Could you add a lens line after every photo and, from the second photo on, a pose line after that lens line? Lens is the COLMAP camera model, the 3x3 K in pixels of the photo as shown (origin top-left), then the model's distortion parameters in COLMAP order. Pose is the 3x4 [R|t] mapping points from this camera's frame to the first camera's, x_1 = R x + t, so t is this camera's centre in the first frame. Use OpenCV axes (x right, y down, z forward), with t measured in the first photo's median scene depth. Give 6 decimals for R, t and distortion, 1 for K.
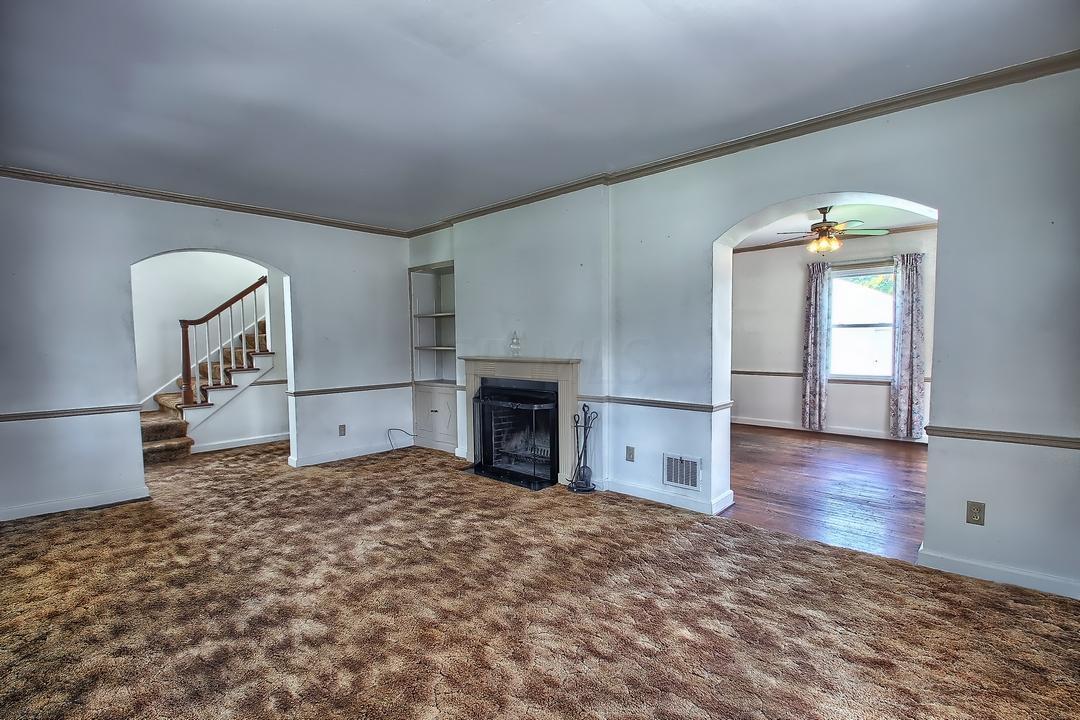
lens RADIAL K [[494.4, 0, 541.2], [0, 494.4, 375.1], [0, 0, 1]] dist [0.014247, -0.017824]
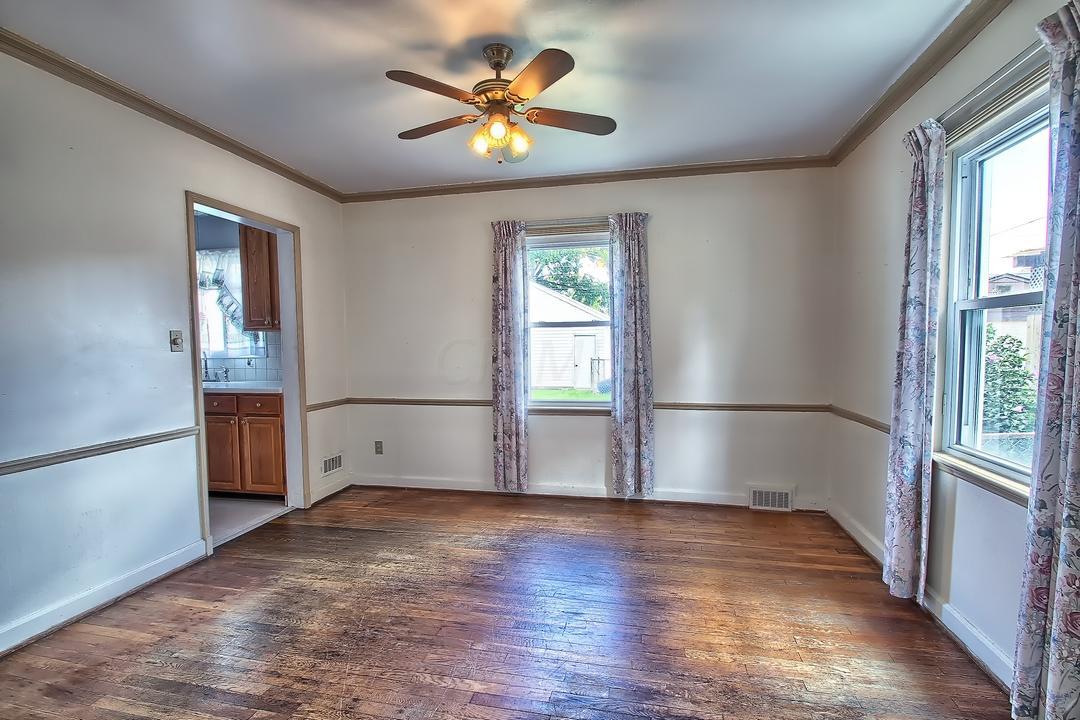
lens RADIAL K [[503.1, 0, 543.3], [0, 503.1, 372.0], [0, 0, 1]] dist [0.010448, -0.015267]
pose [[0.859614, -0.029810, 0.510073, 0.381189], [0.037974, 0.999263, -0.005597, -0.047949], [-0.509530, 0.024181, 0.860113, 0.617983]]
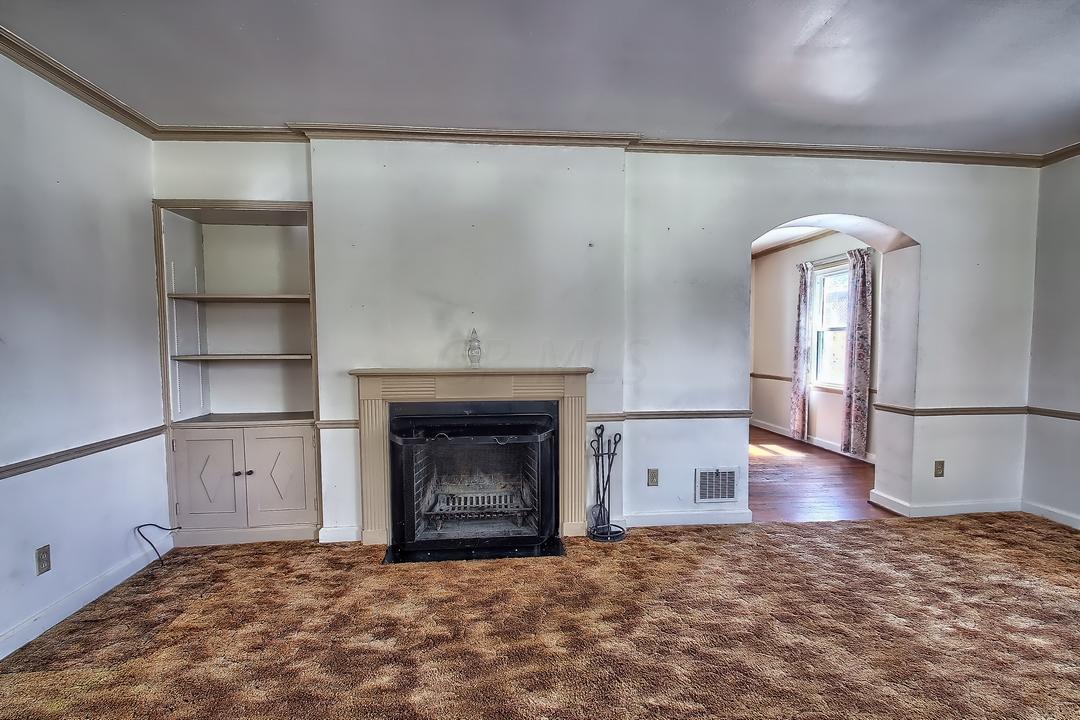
lens RADIAL K [[494.4, 0, 541.2], [0, 494.4, 375.1], [0, 0, 1]] dist [0.014247, -0.017824]
pose [[0.676331, -0.041455, 0.735431, -0.484131], [0.051411, 0.998637, 0.009012, -0.028251], [-0.734802, 0.031714, 0.677540, 0.480890]]
